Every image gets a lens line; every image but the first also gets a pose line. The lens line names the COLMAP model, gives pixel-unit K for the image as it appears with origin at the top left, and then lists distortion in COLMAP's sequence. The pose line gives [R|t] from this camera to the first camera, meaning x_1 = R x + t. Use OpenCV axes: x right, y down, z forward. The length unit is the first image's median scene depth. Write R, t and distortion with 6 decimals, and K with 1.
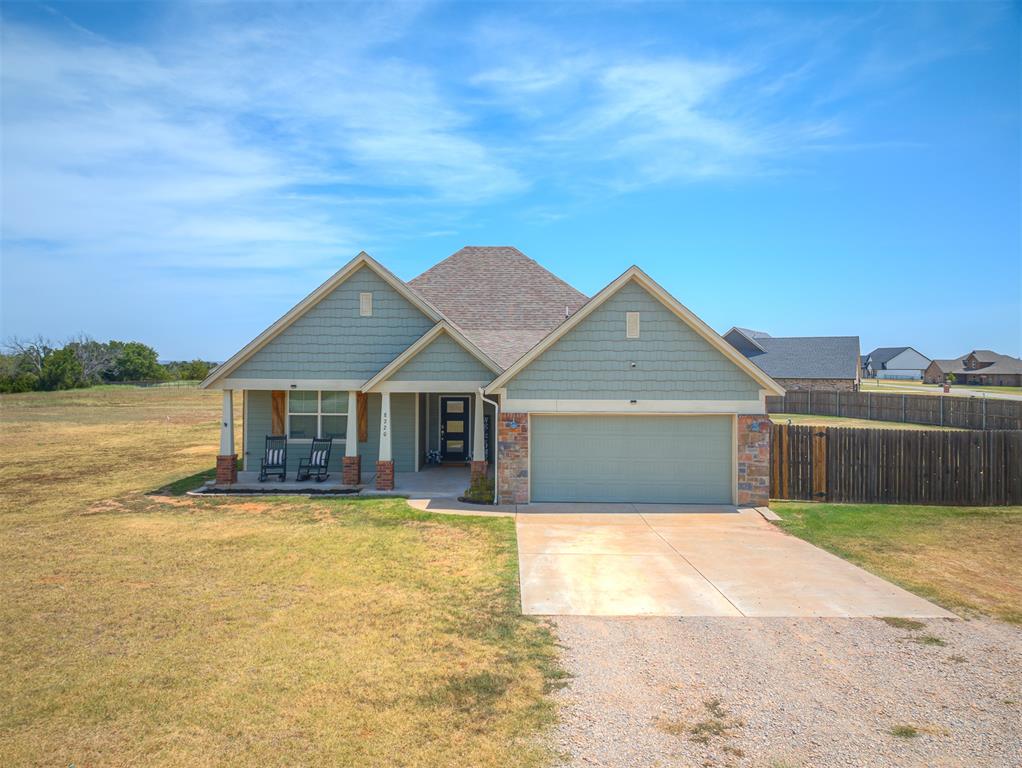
lens RADIAL K [[713.8, 0, 500.2], [0, 713.8, 351.8], [0, 0, 1]] dist [0.041549, -0.007334]
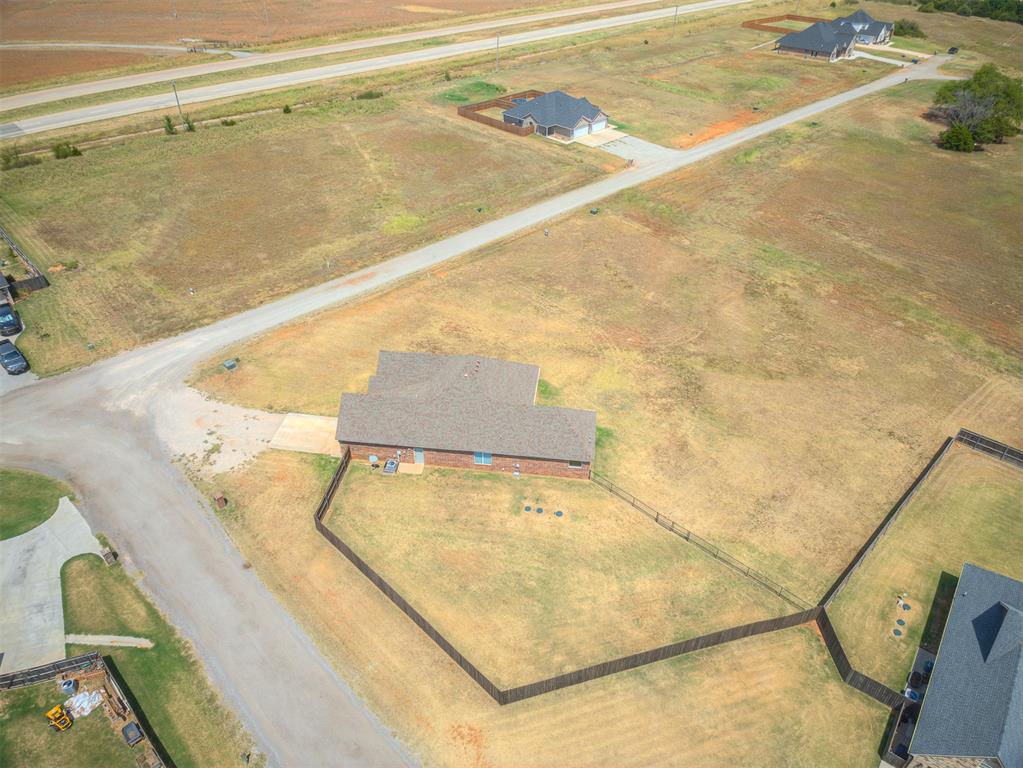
lens RADIAL K [[708.5, 0, 511.5], [0, 708.5, 384.0], [0, 0, 1]] dist [0.057824, -0.075589]
pose [[-0.130608, 0.578992, -0.804804, 3.278169], [0.024947, 0.813420, 0.581142, -2.468233], [0.991120, 0.055824, -0.120683, 2.429517]]
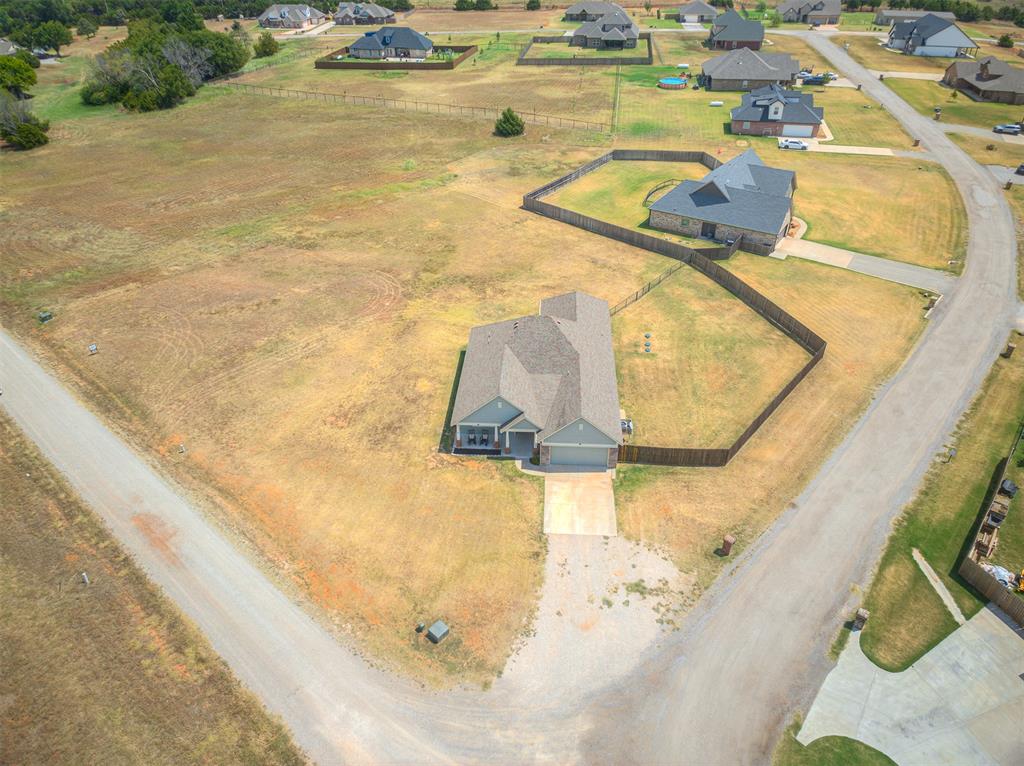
lens RADIAL K [[709.2, 0, 512.0], [0, 709.2, 383.0], [0, 0, 1]] dist [0.057824, -0.075589]
pose [[0.998544, 0.015954, -0.051536, 0.028467], [0.017370, 0.809331, 0.587096, -2.190711], [0.051076, -0.587137, 0.807875, -1.620442]]
